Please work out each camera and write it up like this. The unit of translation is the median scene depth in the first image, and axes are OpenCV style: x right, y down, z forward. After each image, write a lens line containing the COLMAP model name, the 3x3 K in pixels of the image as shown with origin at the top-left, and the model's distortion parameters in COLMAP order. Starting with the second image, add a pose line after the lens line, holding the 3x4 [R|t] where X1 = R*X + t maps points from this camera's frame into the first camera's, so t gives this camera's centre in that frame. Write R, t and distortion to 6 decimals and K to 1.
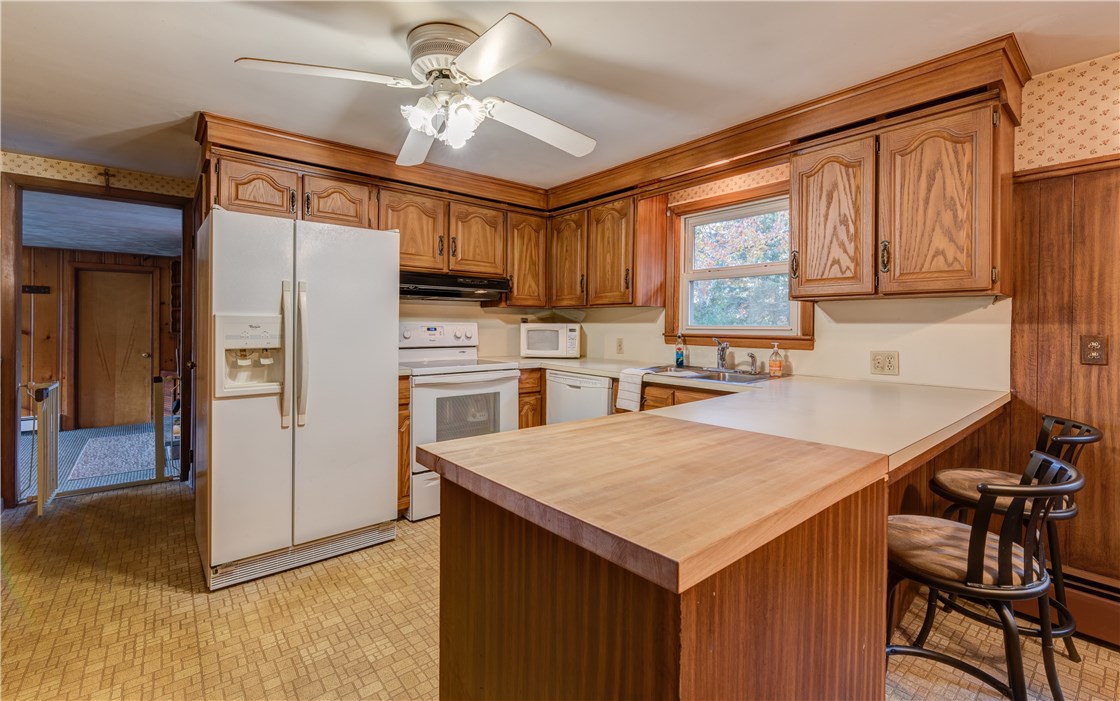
lens RADIAL K [[486.2, 0, 557.2], [0, 486.2, 325.6], [0, 0, 1]] dist [0.002059, 0.000212]
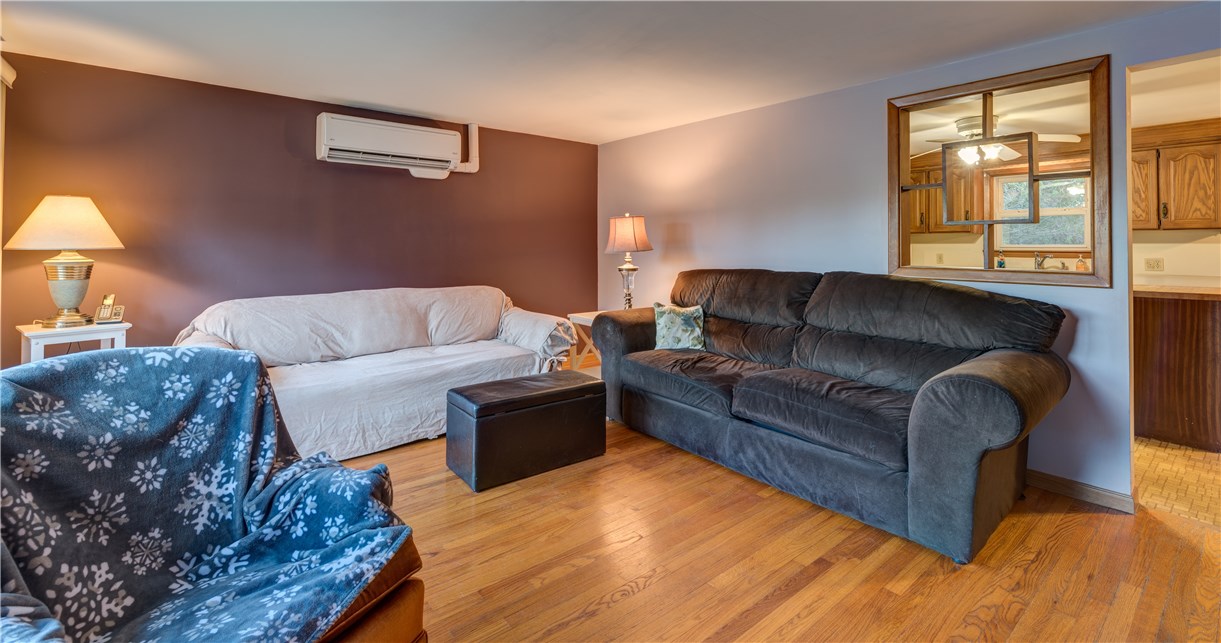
lens RADIAL K [[519.5, 0, 615.9], [0, 519.5, 238.6], [0, 0, 1]] dist [0.001498, -0.000059]
pose [[0.999952, -0.007934, -0.005685, -1.957881], [0.007868, 0.999902, -0.011560, -0.023655], [0.005776, 0.011514, 0.999917, -1.435016]]
